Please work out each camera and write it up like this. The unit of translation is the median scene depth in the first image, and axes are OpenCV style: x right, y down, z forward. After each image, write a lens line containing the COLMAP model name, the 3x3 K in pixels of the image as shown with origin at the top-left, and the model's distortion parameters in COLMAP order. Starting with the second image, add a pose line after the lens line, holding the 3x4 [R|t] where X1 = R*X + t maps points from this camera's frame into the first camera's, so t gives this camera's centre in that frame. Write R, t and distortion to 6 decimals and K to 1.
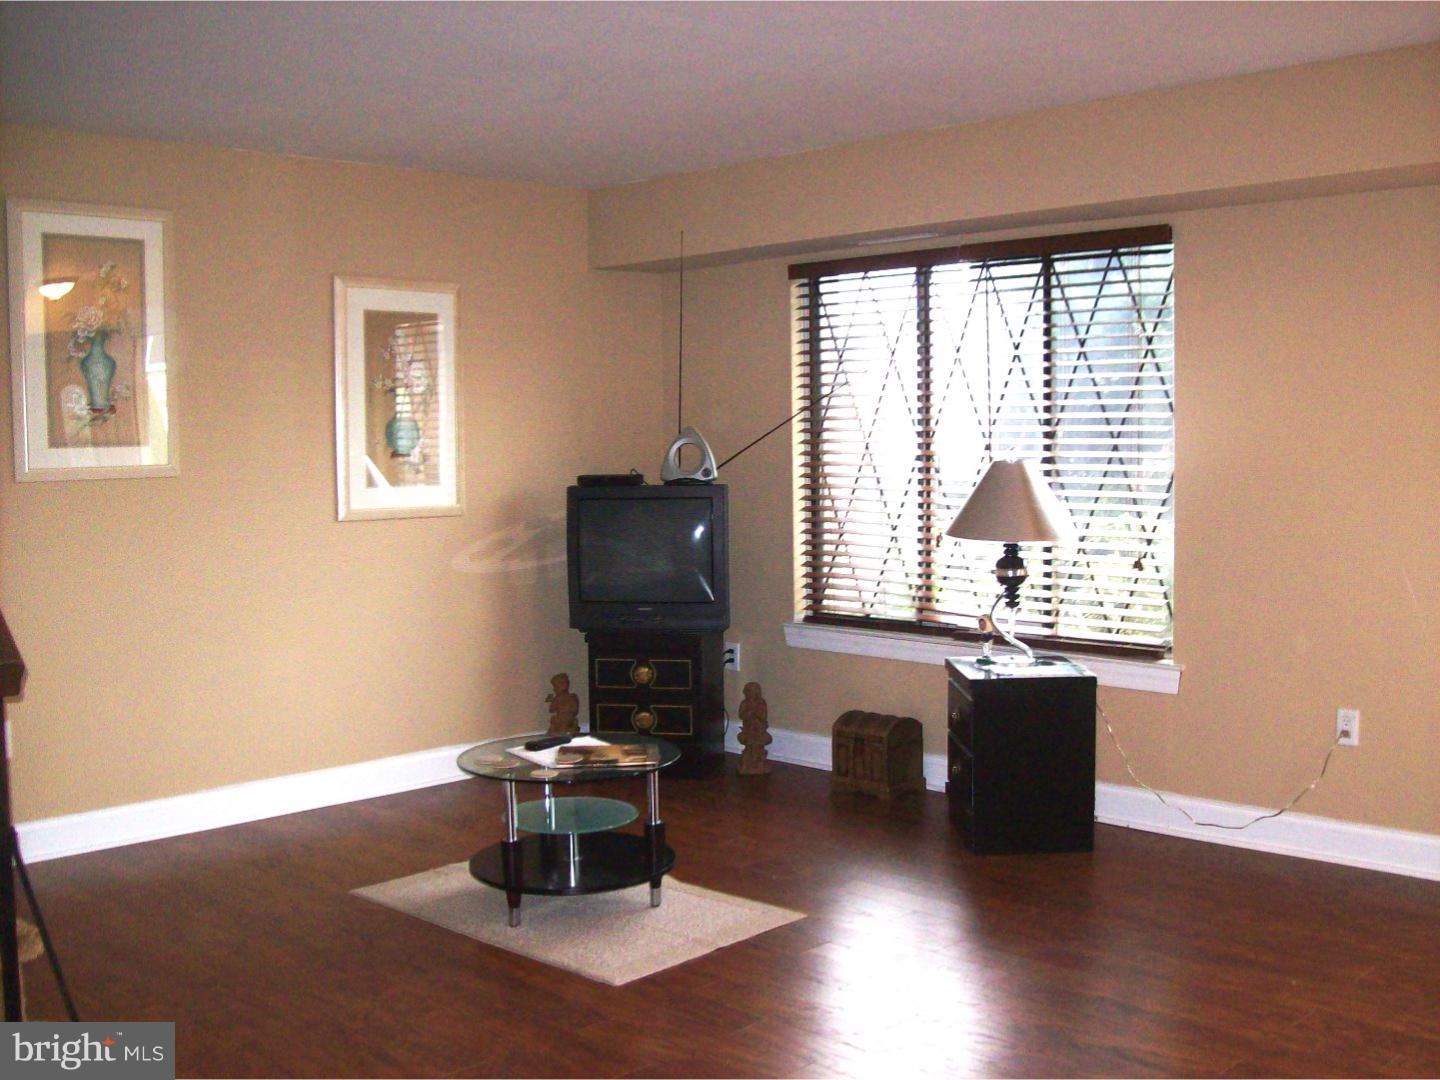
lens RADIAL K [[1526.6, 0, 720.0], [0, 1526.6, 540.0], [0, 0, 1]] dist [-0.128493, -0.005057]
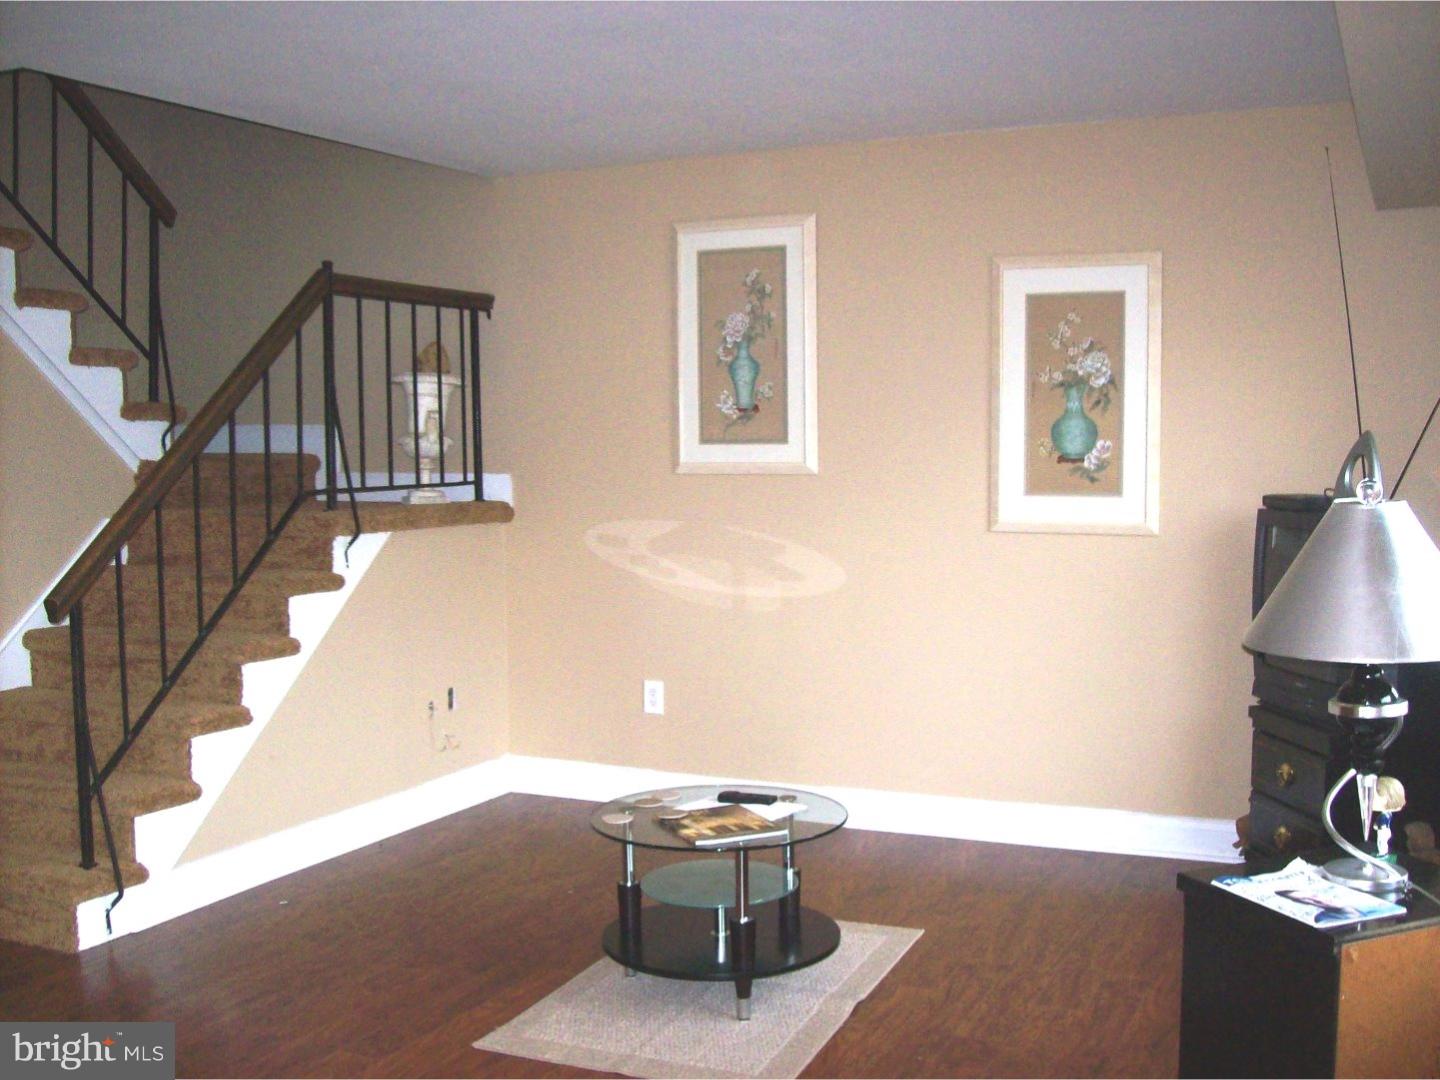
lens RADIAL K [[1526.6, 0, 720.0], [0, 1526.6, 540.0], [0, 0, 1]] dist [-0.128493, -0.005057]
pose [[0.348986, 0.074856, -0.934133, 0.606904], [-0.061796, 0.996473, 0.056765, -0.054940], [0.935088, 0.037915, 0.352382, 0.600607]]
